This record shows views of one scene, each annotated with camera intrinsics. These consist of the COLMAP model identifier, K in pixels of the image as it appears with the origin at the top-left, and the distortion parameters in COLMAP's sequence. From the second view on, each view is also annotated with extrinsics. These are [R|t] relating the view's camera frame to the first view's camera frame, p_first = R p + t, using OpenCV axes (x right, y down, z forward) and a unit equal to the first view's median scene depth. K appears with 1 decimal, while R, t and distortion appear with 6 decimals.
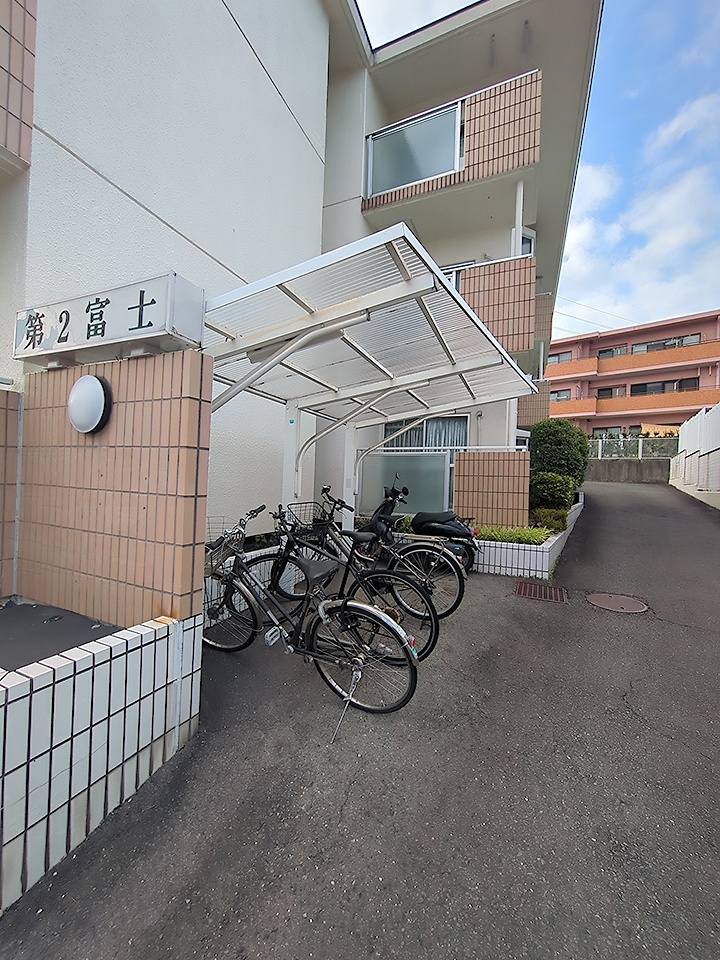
lens RADIAL K [[383.2, 0, 360.3], [0, 383.2, 478.3], [0, 0, 1]] dist [0.006135, -0.000272]
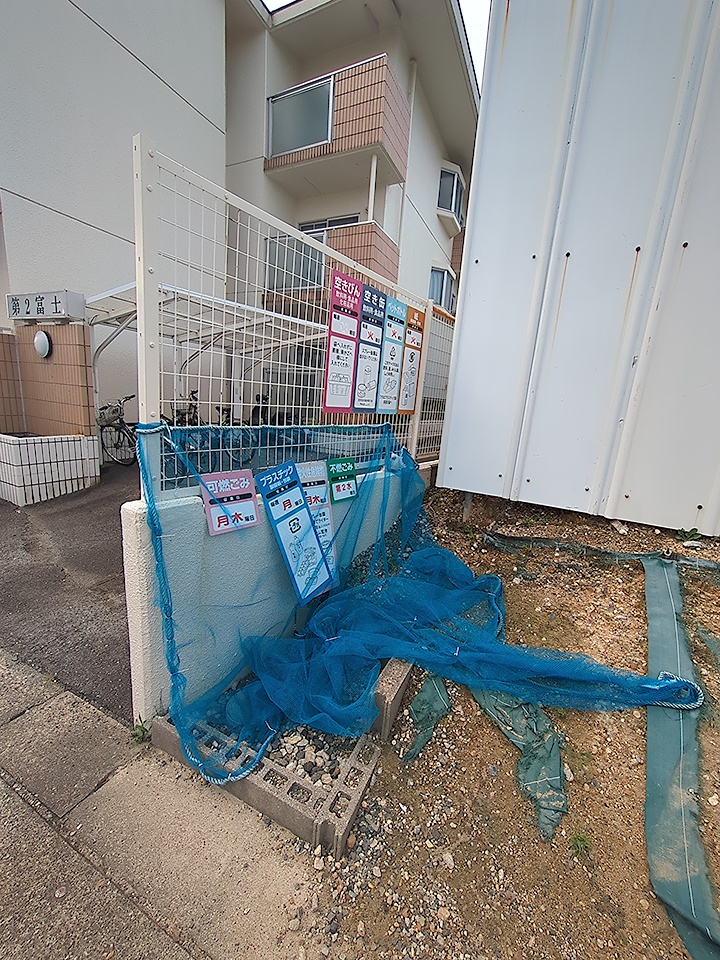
lens RADIAL K [[383.2, 0, 356.4], [0, 383.2, 479.3], [0, 0, 1]] dist [0.006135, -0.000272]
pose [[0.997757, 0.046786, -0.047881, 0.584469], [-0.035967, 0.977887, 0.206016, 0.023653], [0.056461, -0.203831, 0.977377, -0.581147]]
